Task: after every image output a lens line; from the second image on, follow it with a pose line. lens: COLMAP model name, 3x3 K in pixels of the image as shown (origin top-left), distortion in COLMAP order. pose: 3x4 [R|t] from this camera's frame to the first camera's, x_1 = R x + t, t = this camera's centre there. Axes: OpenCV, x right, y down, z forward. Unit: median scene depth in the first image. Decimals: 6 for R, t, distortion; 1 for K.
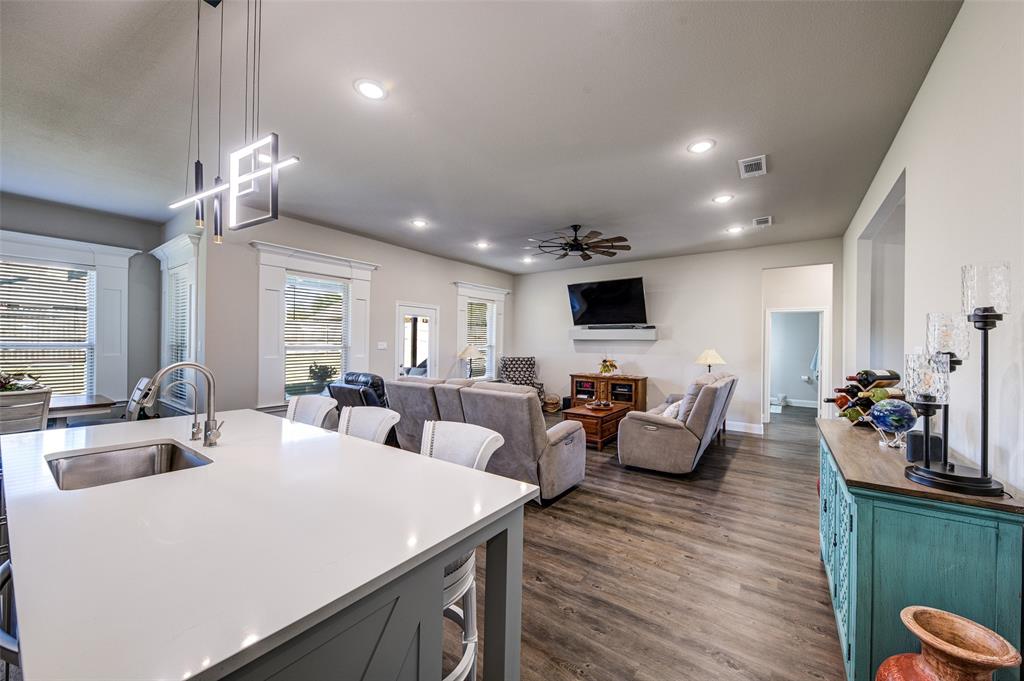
lens RADIAL K [[368.7, 0, 527.9], [0, 368.7, 341.7], [0, 0, 1]] dist [0.000738, -0.000013]
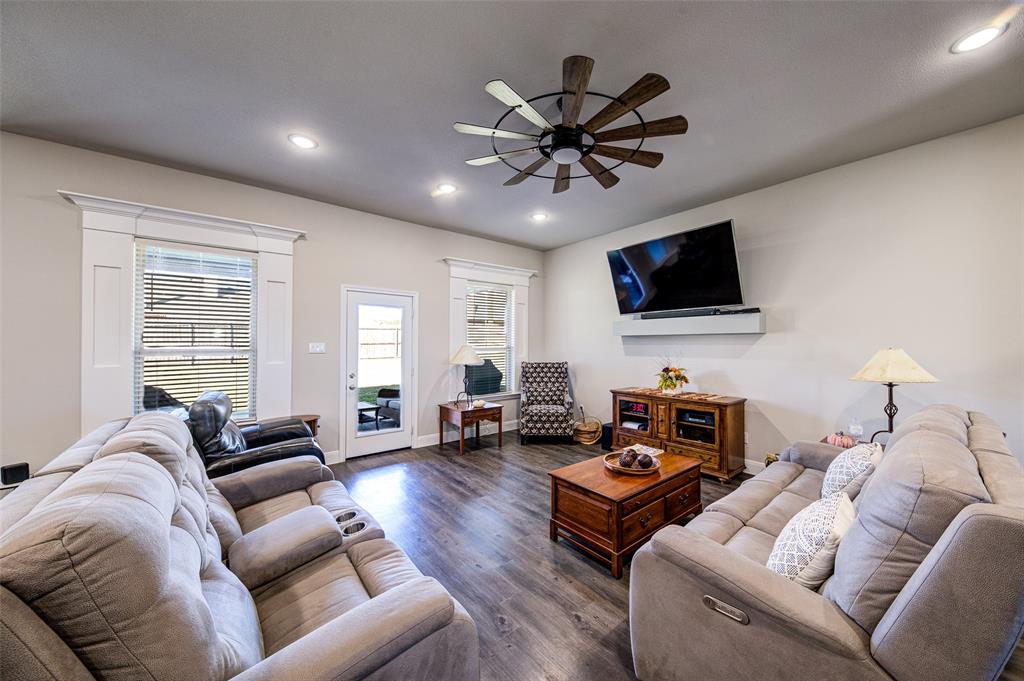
lens RADIAL K [[354.3, 0, 529.0], [0, 354.3, 342.2], [0, 0, 1]] dist [-0.000096, -0.000090]
pose [[0.964787, -0.014431, -0.262635, 0.183109], [0.013197, 0.999892, -0.006462, 0.010190], [0.262700, 0.002768, 0.964874, 0.481270]]
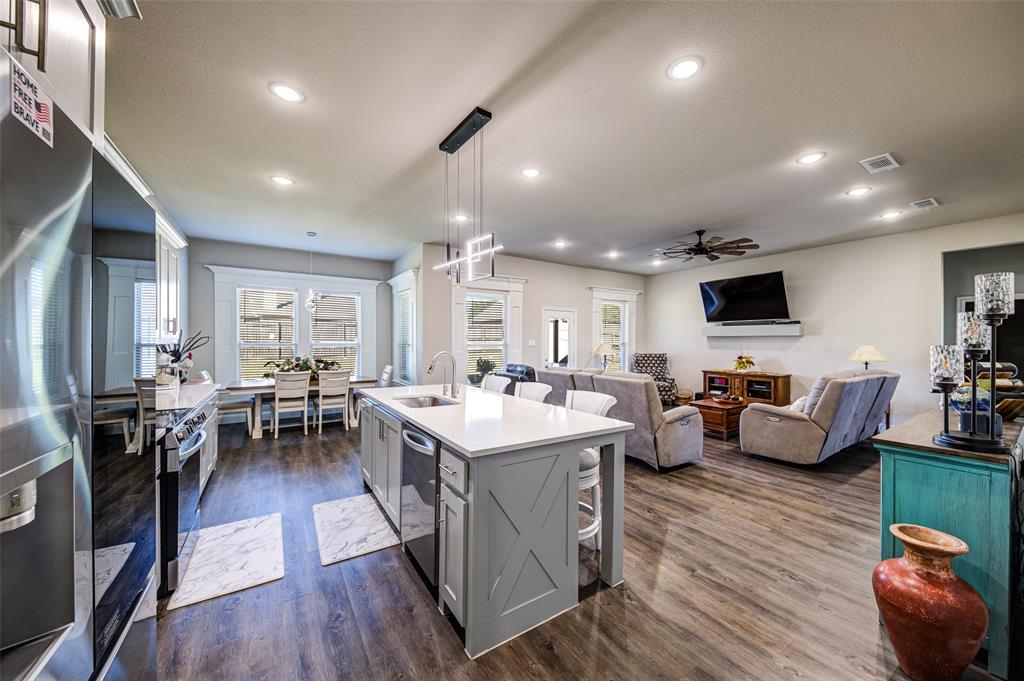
lens RADIAL K [[368.7, 0, 527.9], [0, 368.7, 341.7], [0, 0, 1]] dist [0.000738, -0.000013]
pose [[0.932544, -0.007832, -0.360972, 0.042572], [0.009872, 0.999944, 0.003810, 0.000401], [0.360922, -0.007116, 0.932569, -0.171494]]
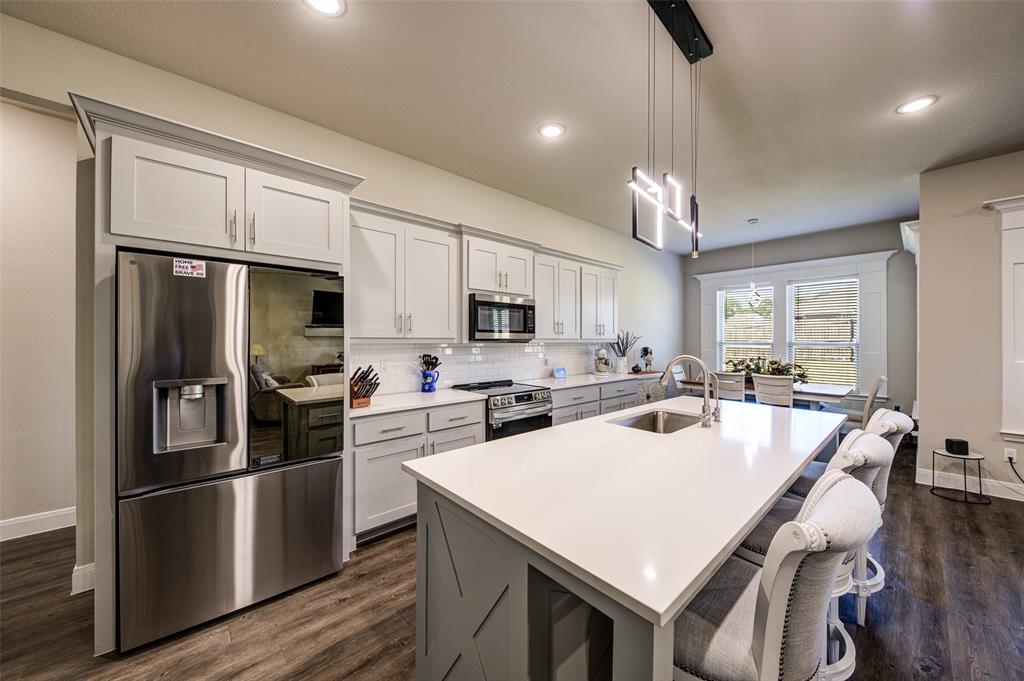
lens RADIAL K [[368.7, 0, 527.9], [0, 368.7, 341.7], [0, 0, 1]] dist [0.000738, -0.000013]
pose [[-0.206072, -0.004702, -0.978526, 0.132125], [0.004679, 0.999972, -0.005791, 0.003357], [0.978526, -0.005772, -0.206044, 0.211937]]
